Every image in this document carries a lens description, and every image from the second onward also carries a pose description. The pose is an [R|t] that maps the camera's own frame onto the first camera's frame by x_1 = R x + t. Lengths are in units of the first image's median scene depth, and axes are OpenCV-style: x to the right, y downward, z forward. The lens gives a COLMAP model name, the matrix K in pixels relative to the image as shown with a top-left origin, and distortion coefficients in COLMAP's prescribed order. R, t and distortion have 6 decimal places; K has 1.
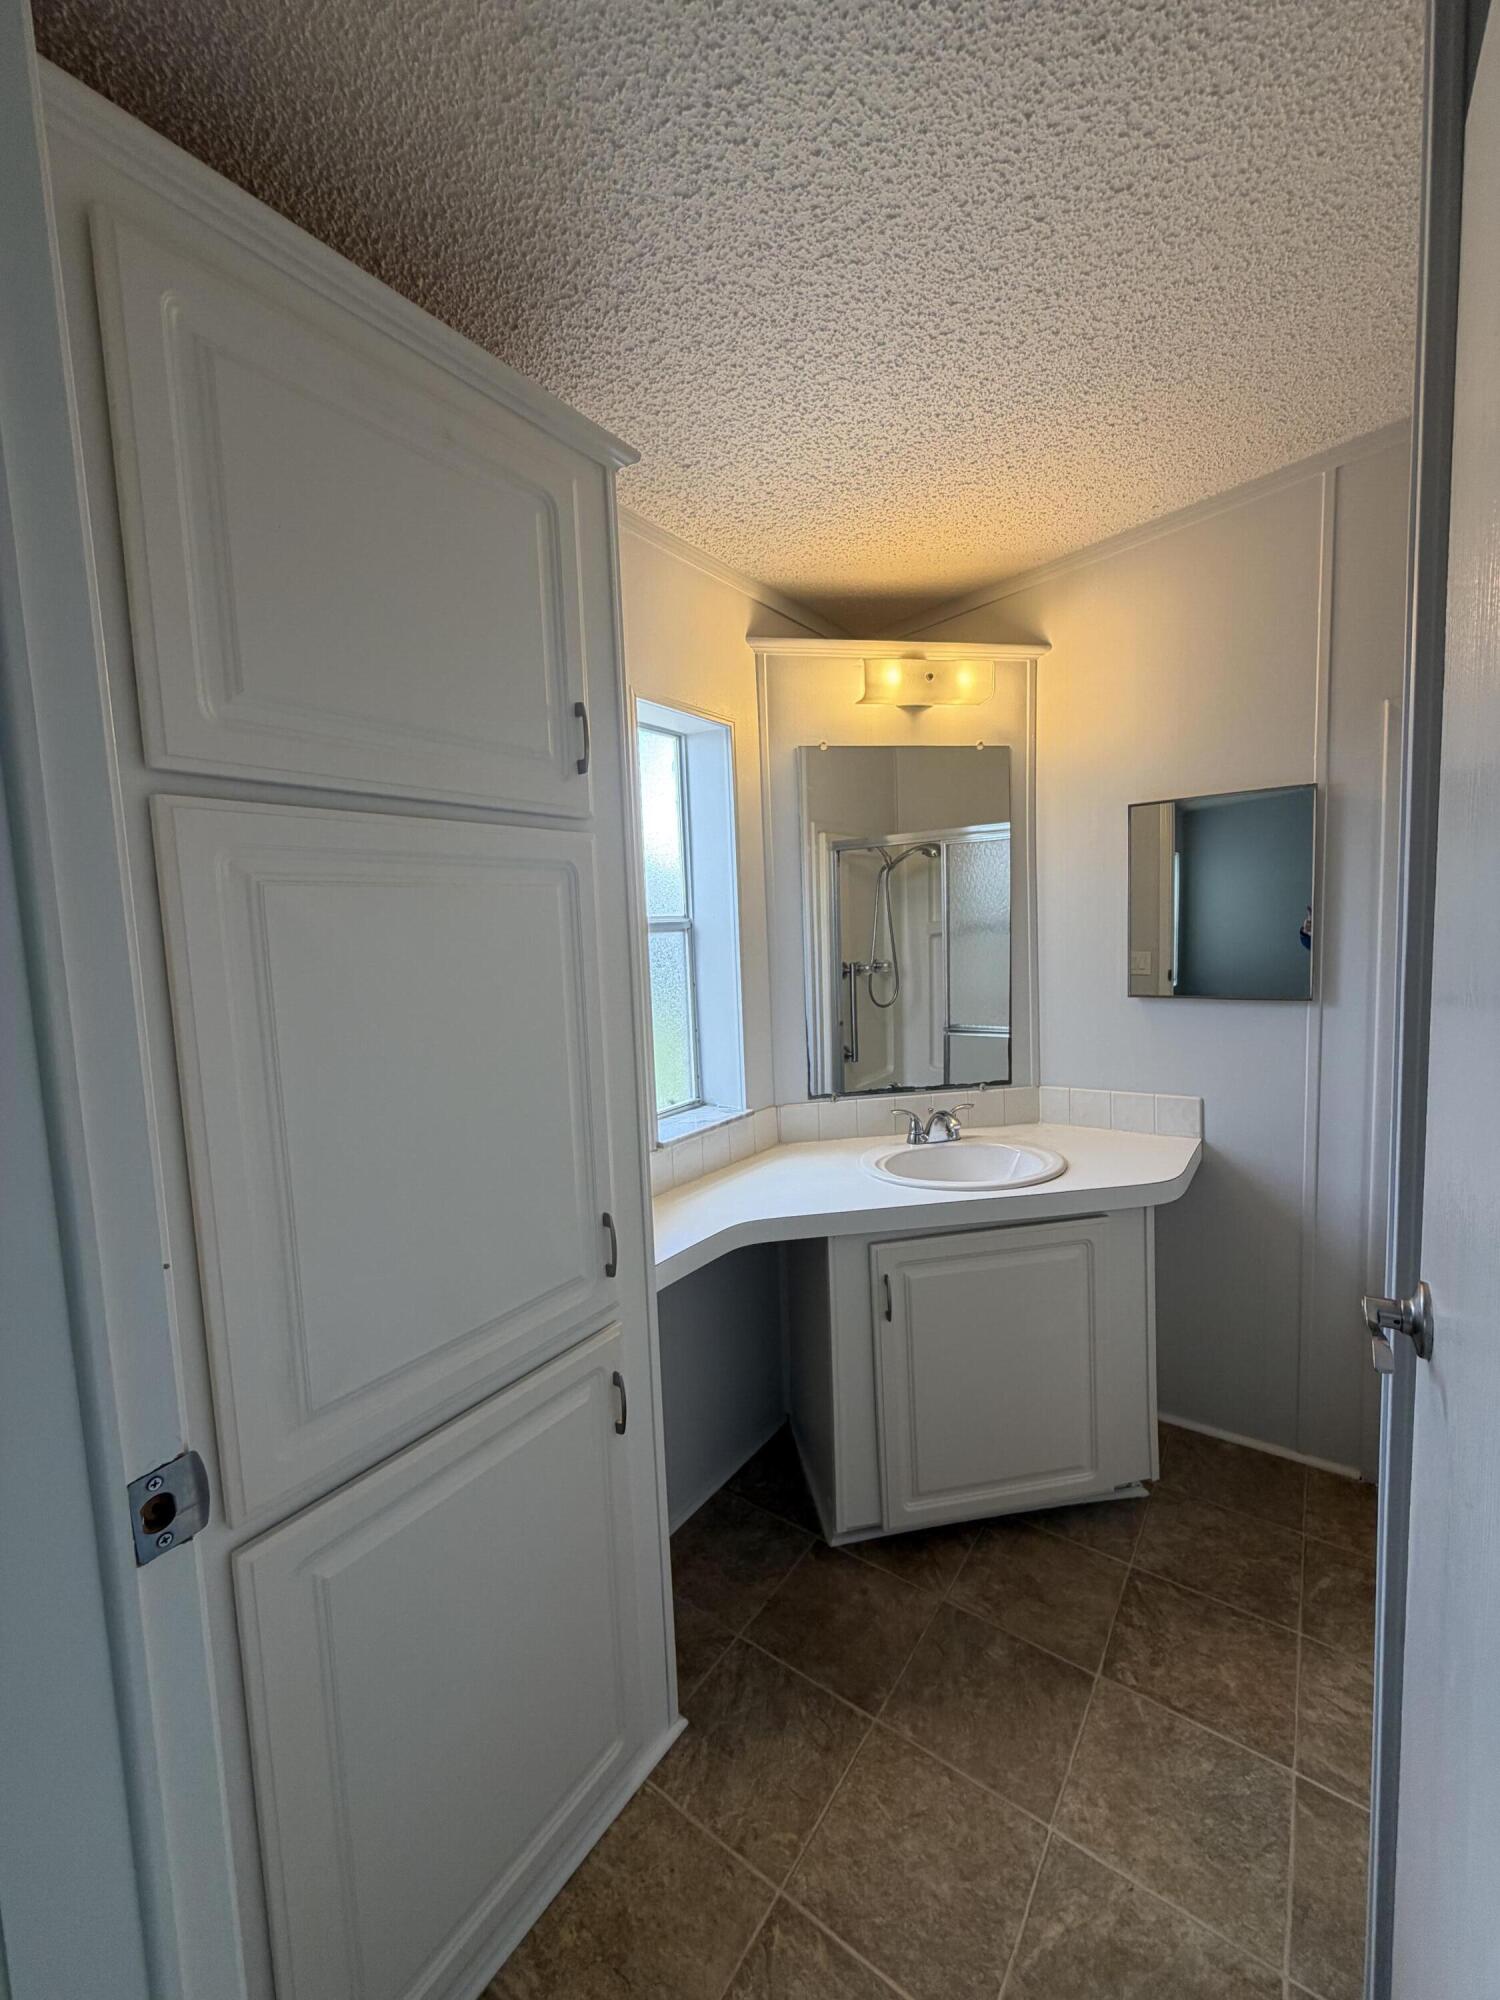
lens RADIAL K [[800.6, 0, 747.9], [0, 800.6, 1002.6], [0, 0, 1]] dist [-0.002345, 0.001020]
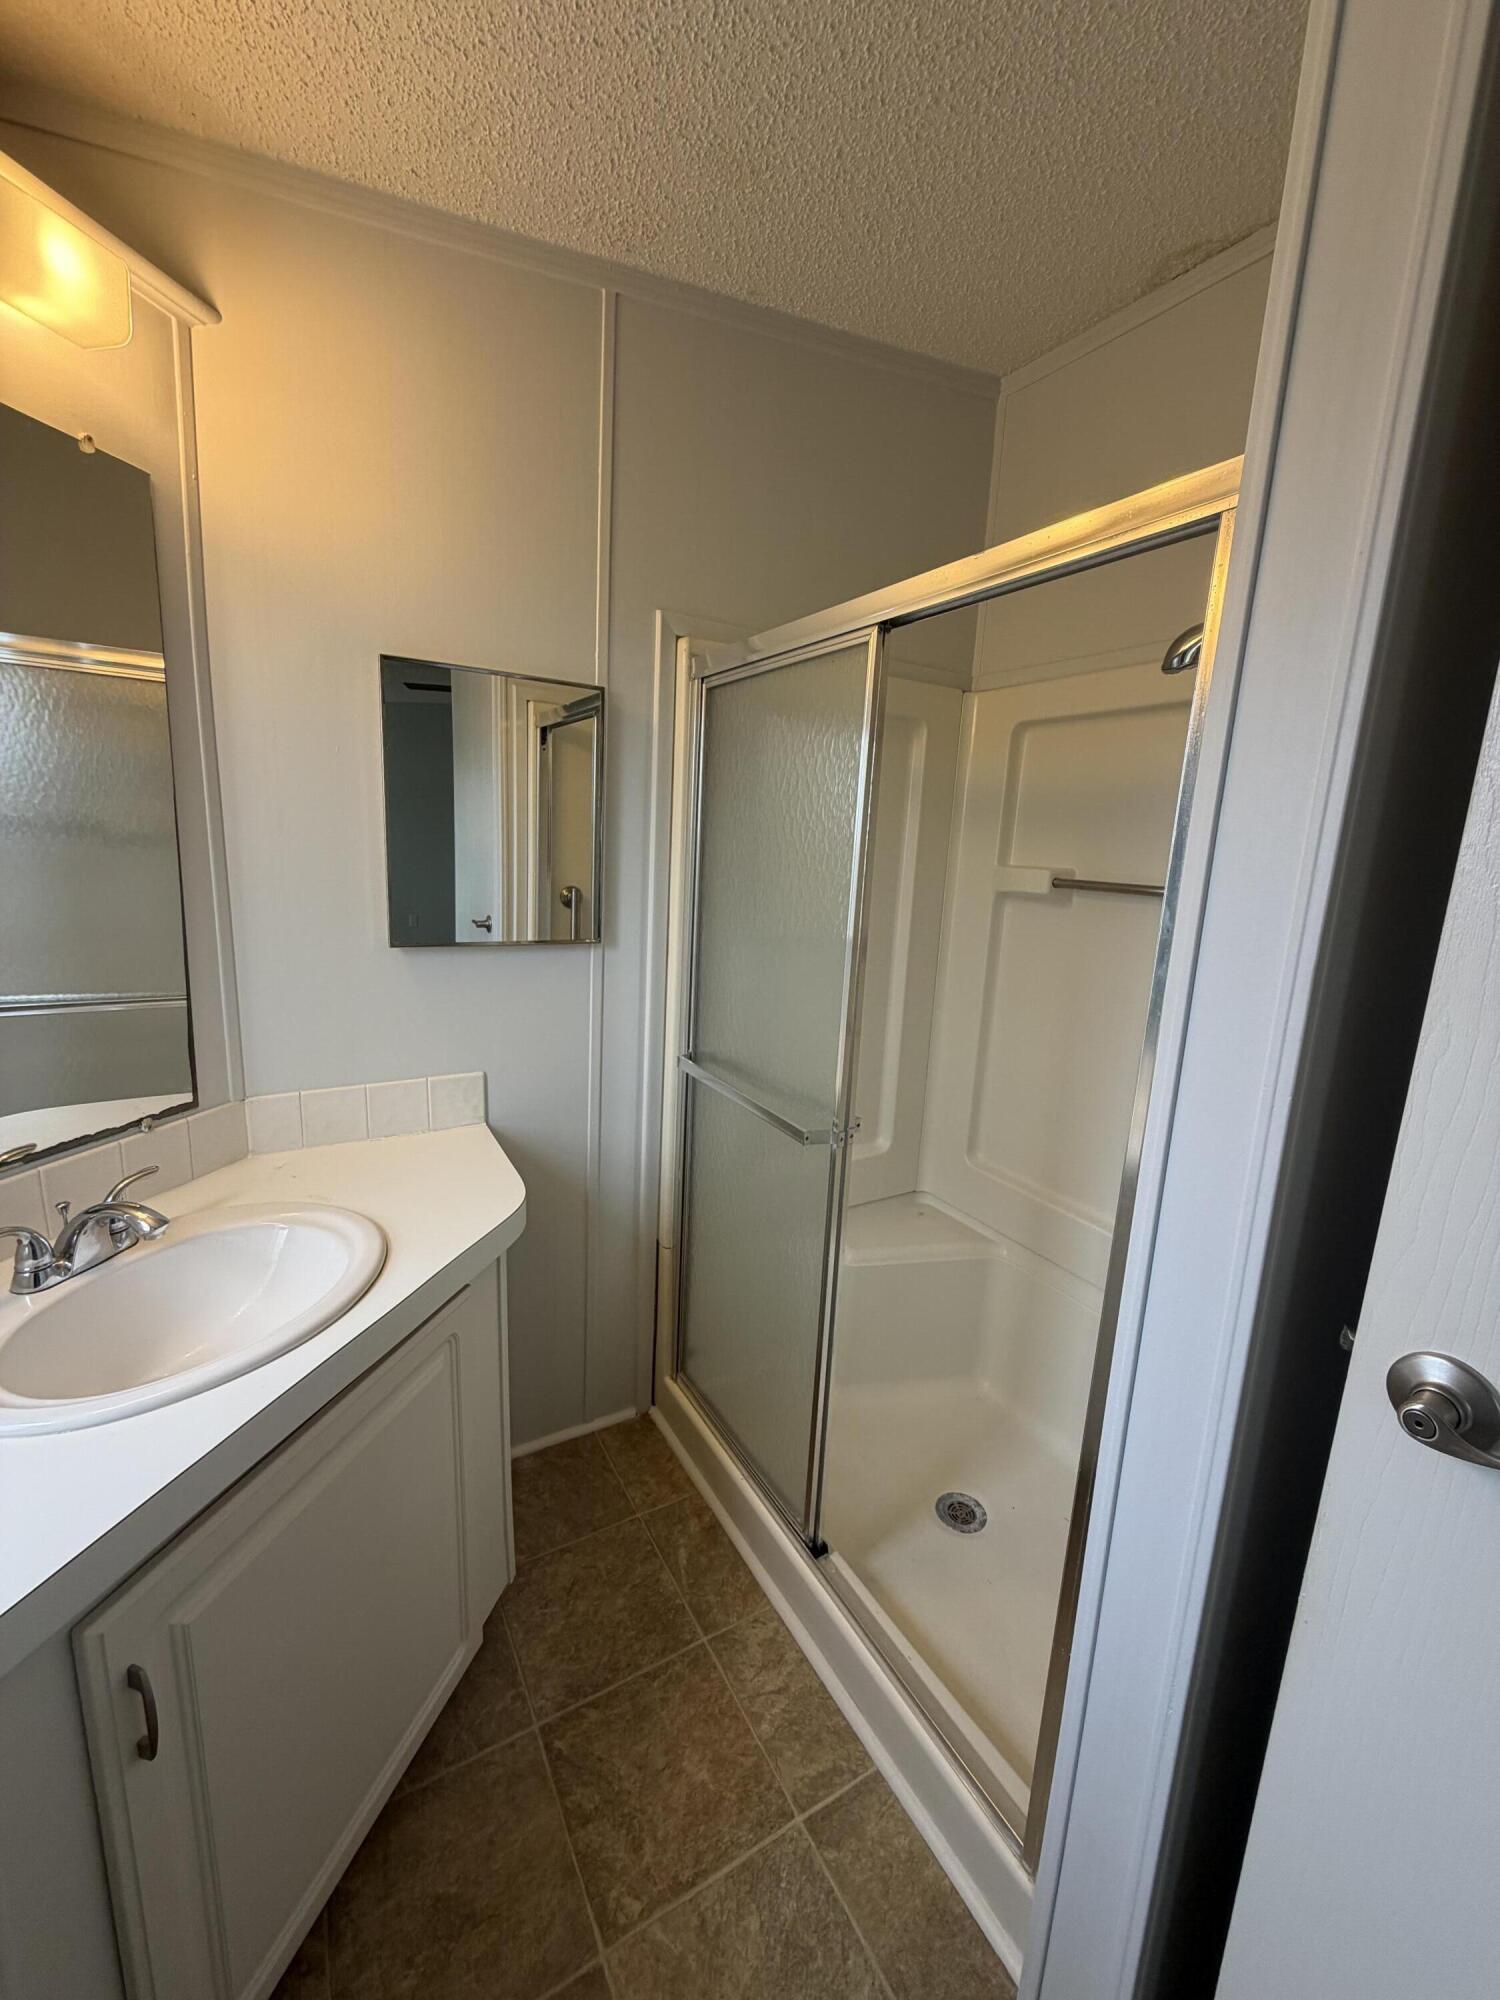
lens RADIAL K [[800.6, 0, 757.2], [0, 800.6, 997.2], [0, 0, 1]] dist [-0.002345, 0.001020]
pose [[0.393104, -0.113298, 0.912487, -0.034956], [0.022837, 0.993277, 0.113491, -0.039879], [-0.919210, -0.023776, 0.393049, 0.501578]]
